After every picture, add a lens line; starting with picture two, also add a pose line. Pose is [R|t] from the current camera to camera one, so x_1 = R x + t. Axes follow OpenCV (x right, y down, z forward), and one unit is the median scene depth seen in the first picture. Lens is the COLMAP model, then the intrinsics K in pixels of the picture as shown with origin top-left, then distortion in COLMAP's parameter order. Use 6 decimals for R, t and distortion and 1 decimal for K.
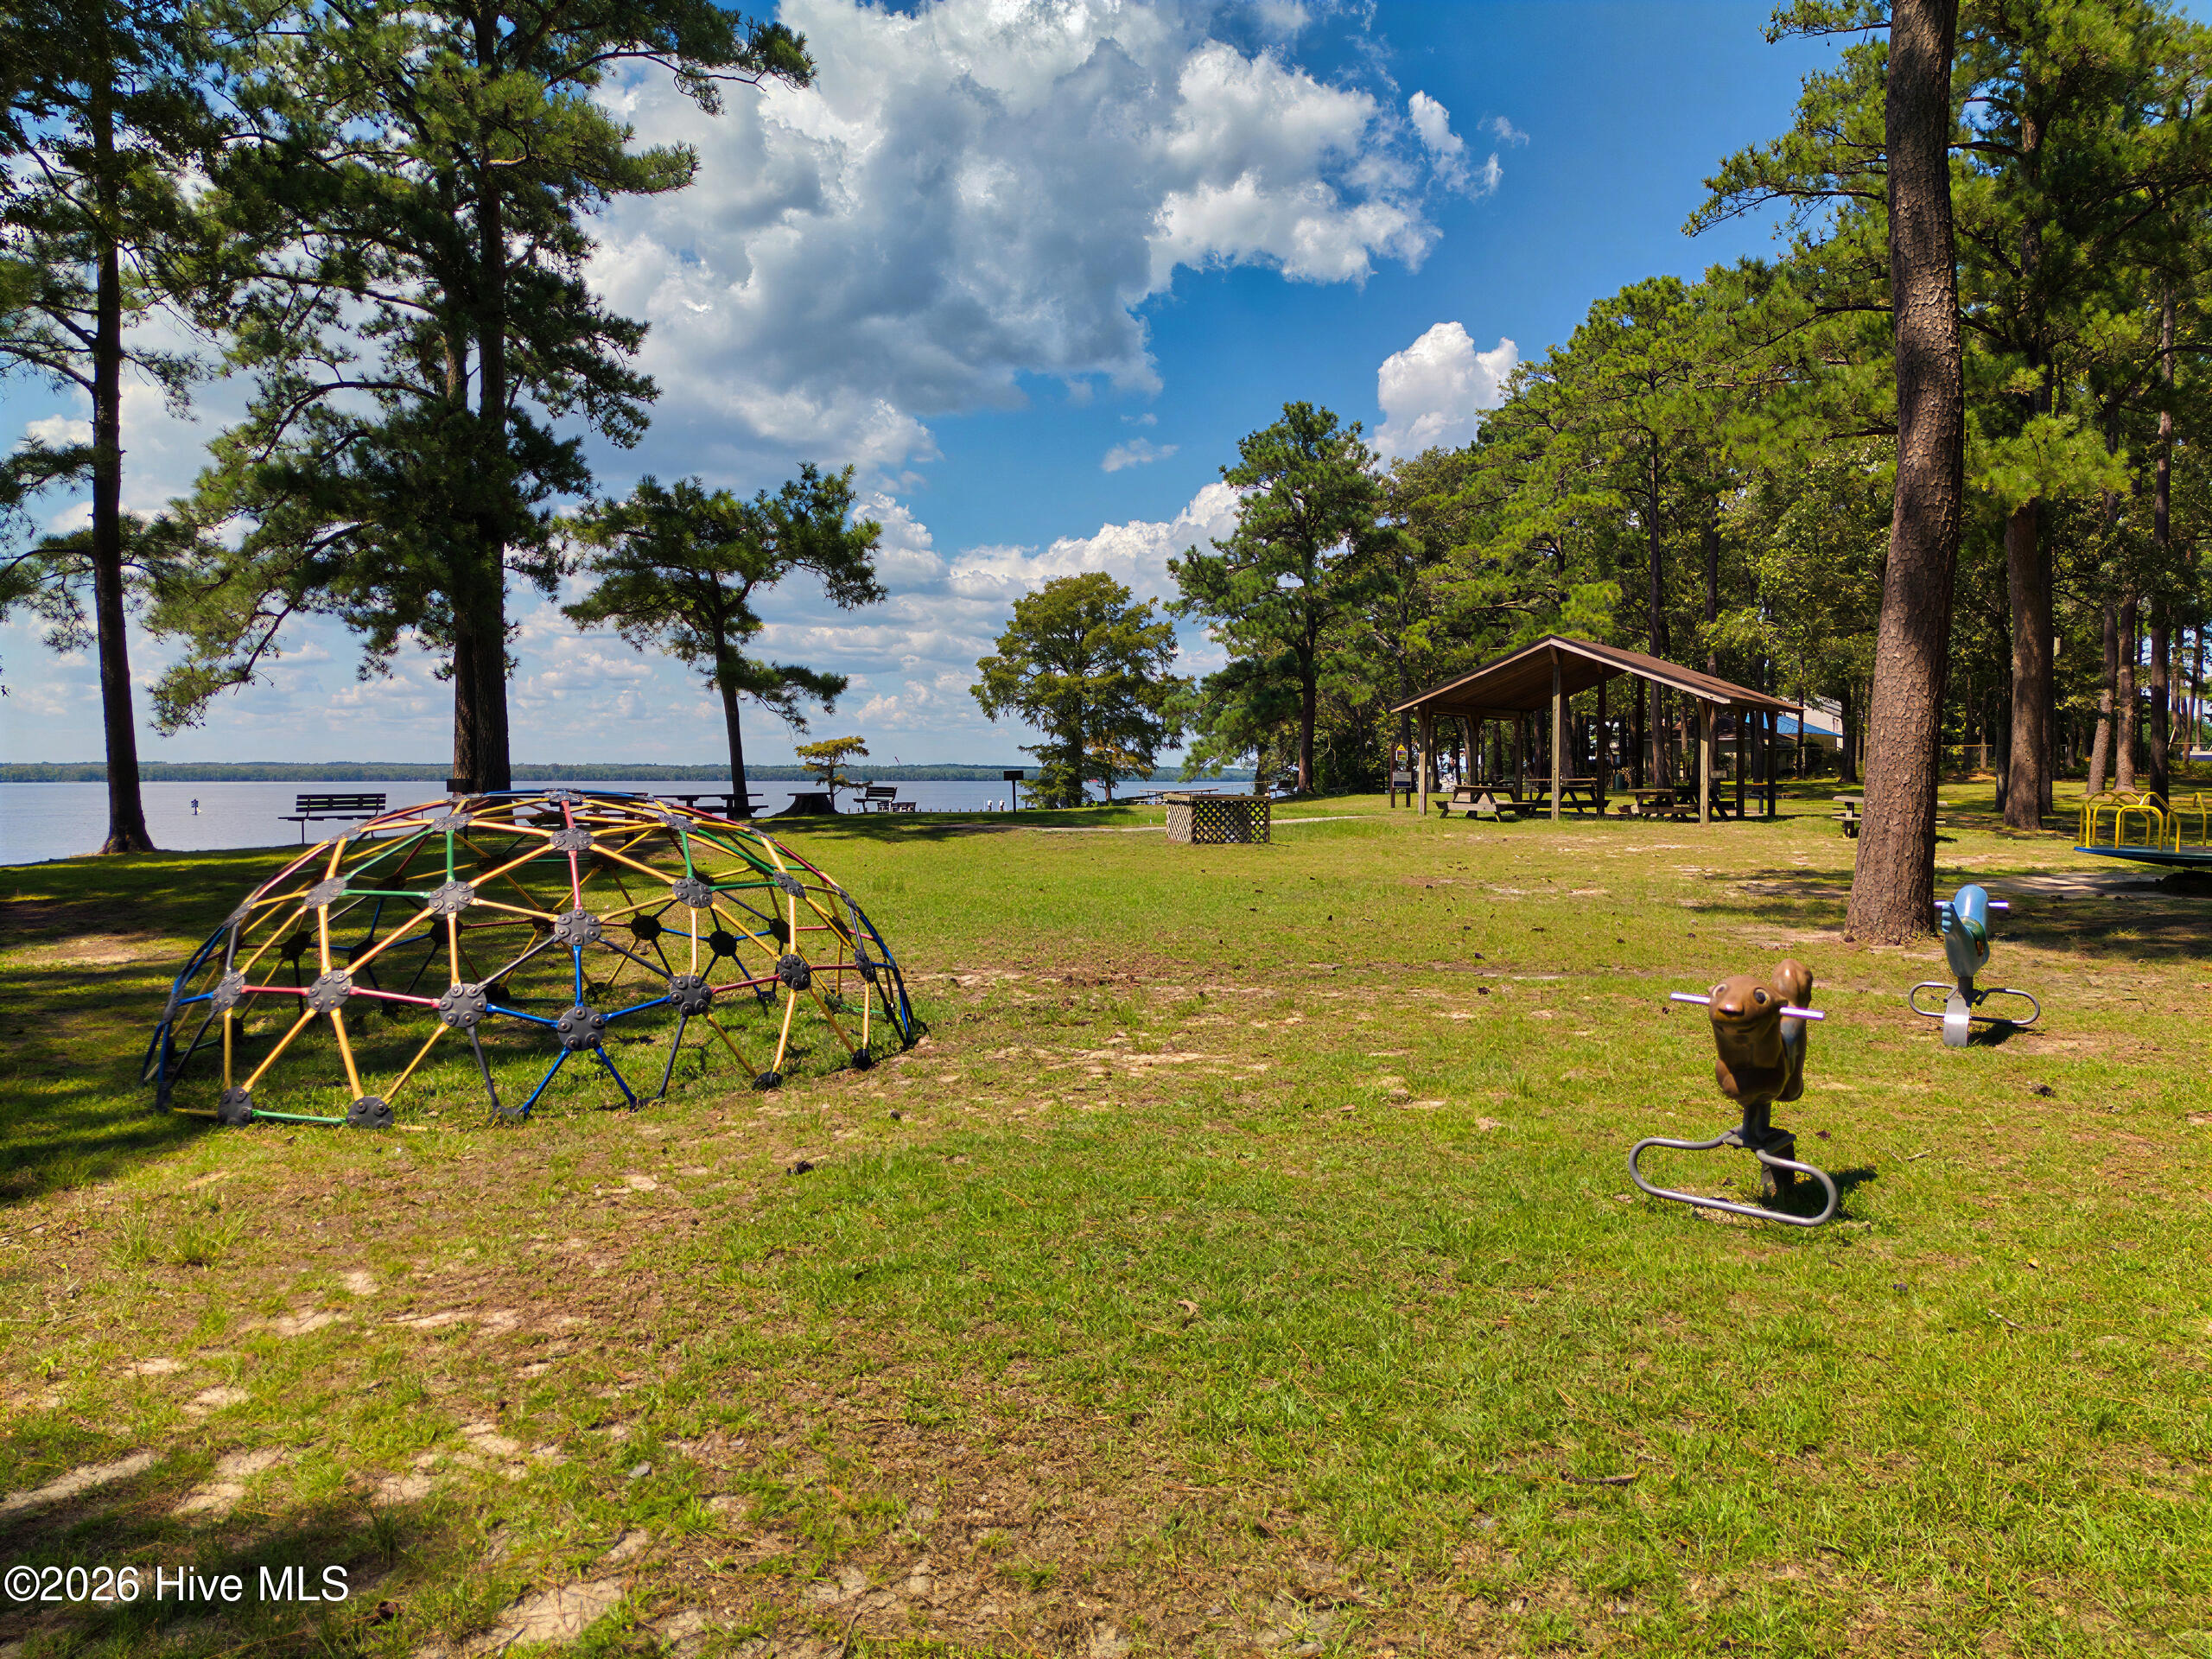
lens RADIAL K [[1639.5, 0, 1106.0], [0, 1639.5, 829.5], [0, 0, 1]] dist [-0.000033, -0.000550]
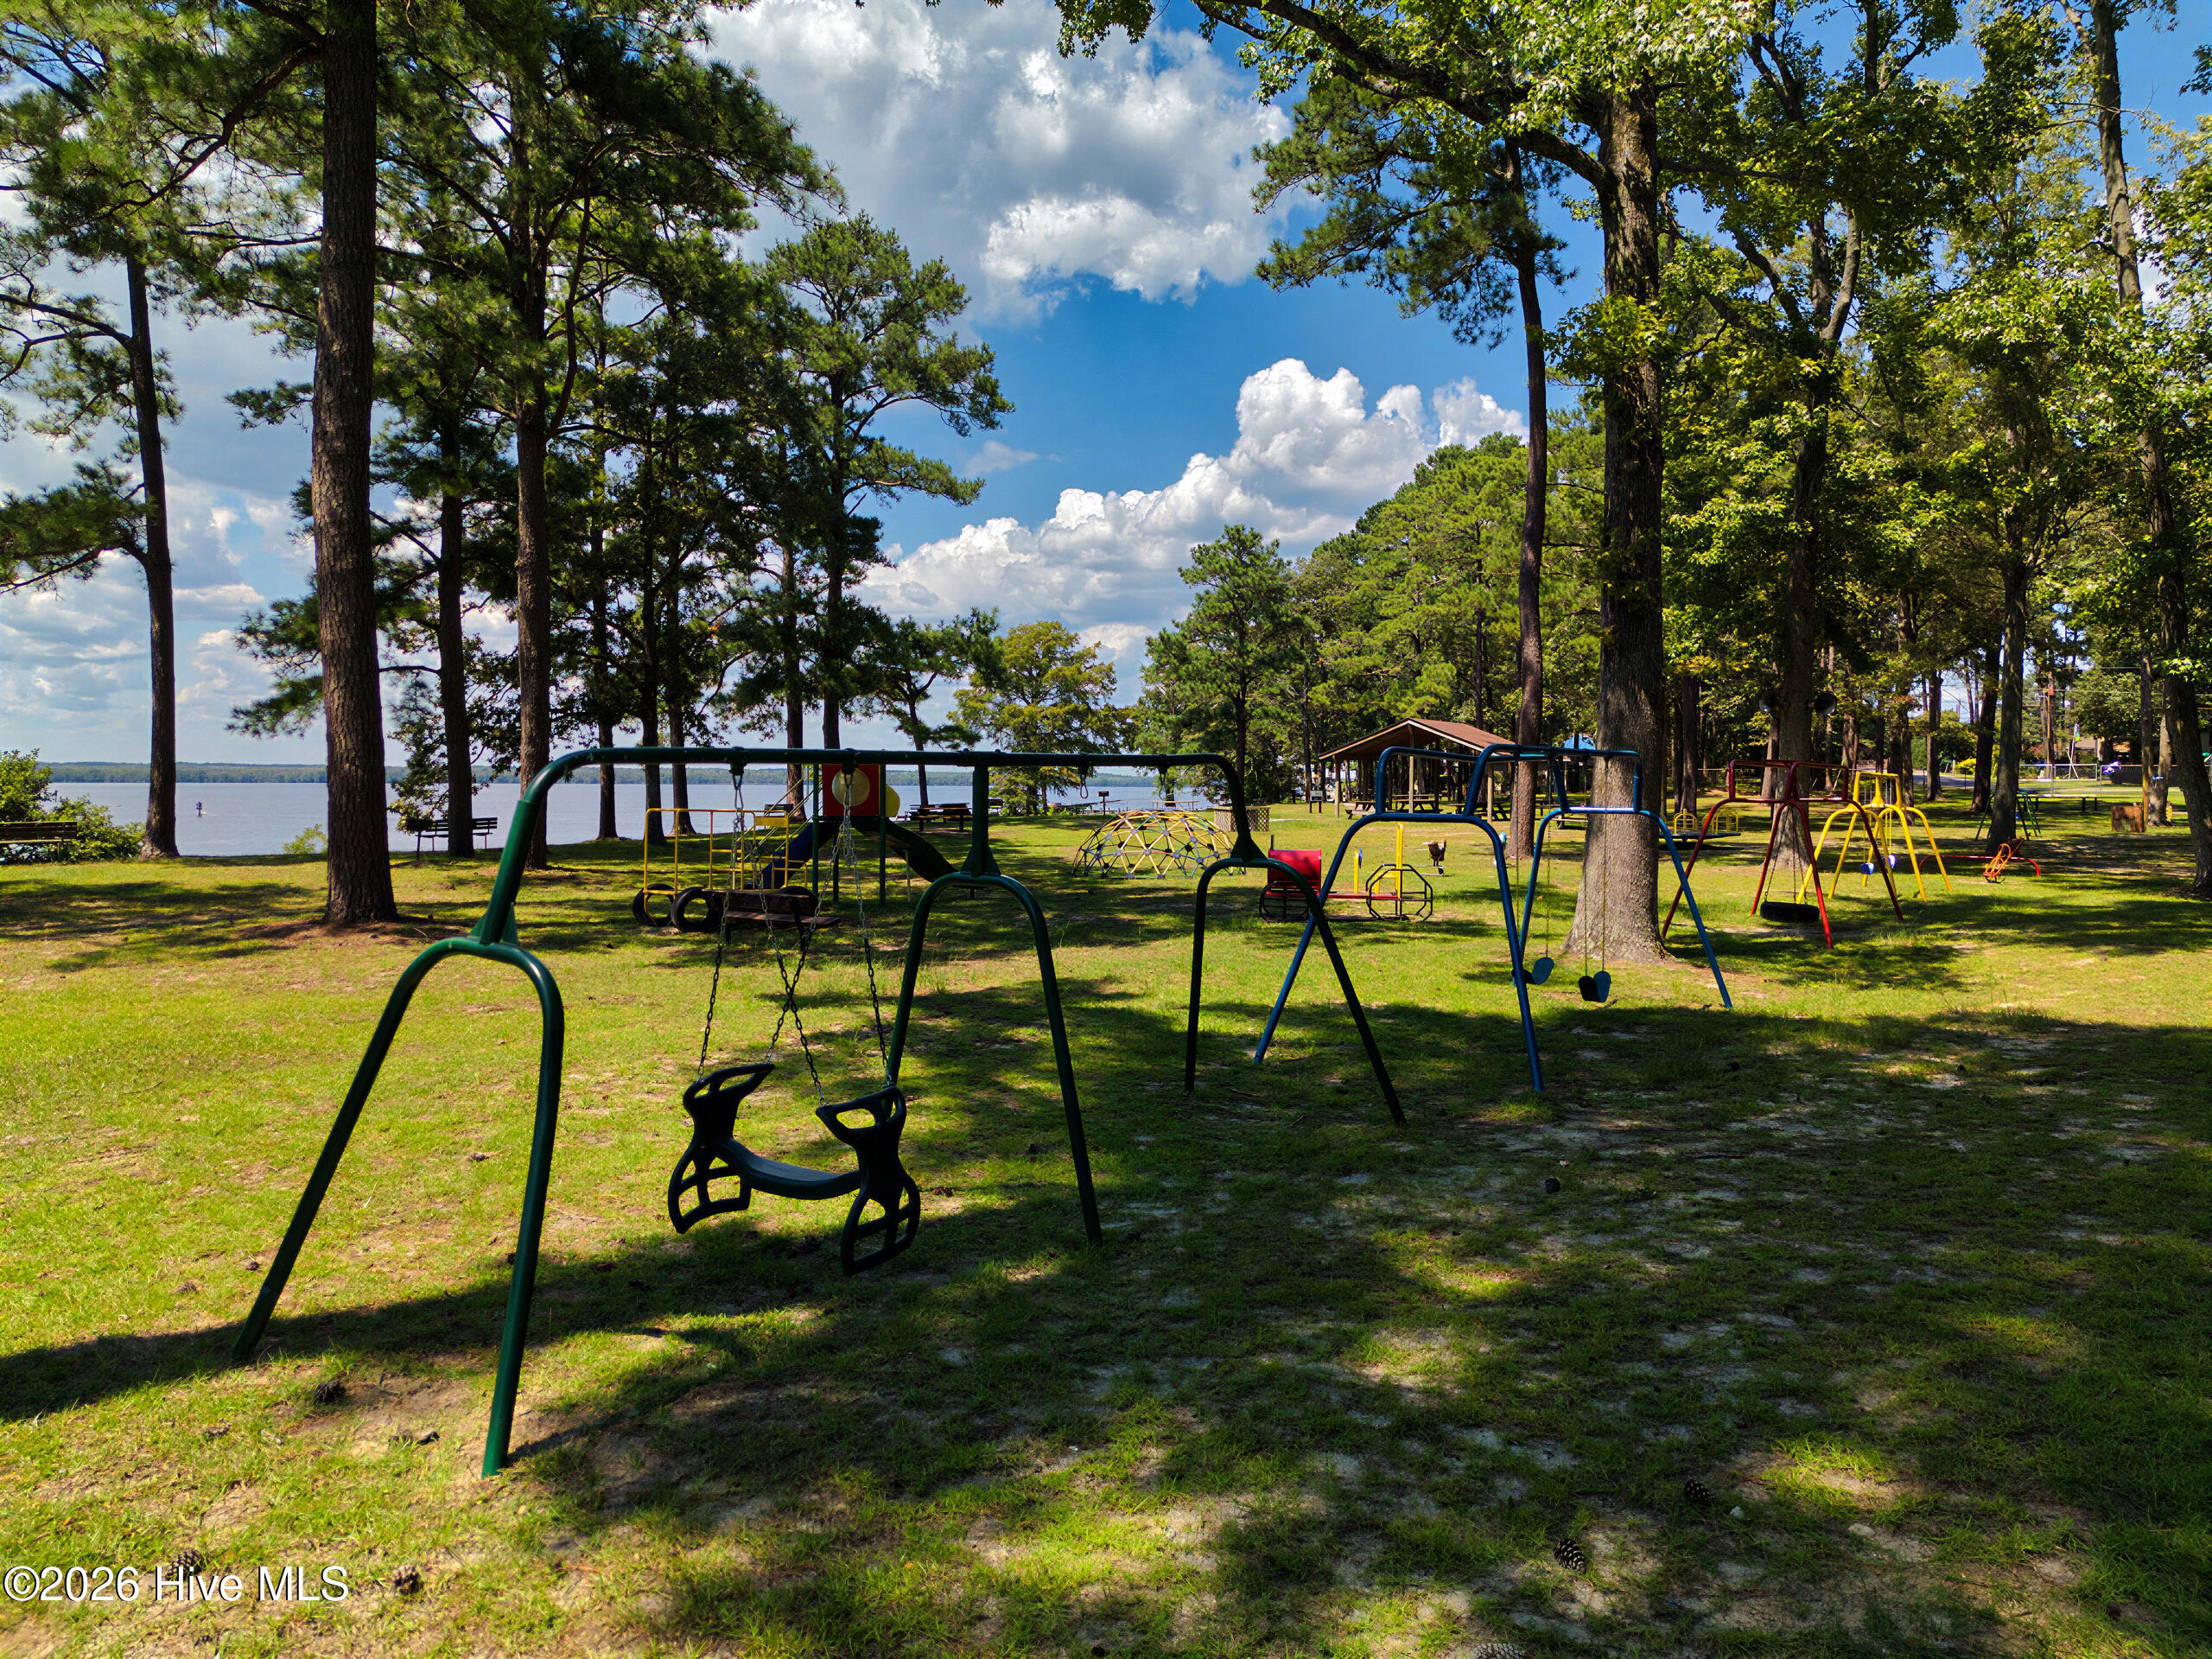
lens RADIAL K [[1639.5, 0, 1106.0], [0, 1639.5, 829.5], [0, 0, 1]] dist [-0.000033, -0.000550]
pose [[0.996770, 0.006149, 0.080070, -0.103937], [-0.005927, 0.999978, -0.003006, 0.006042], [-0.080086, 0.002521, 0.996785, -0.392815]]
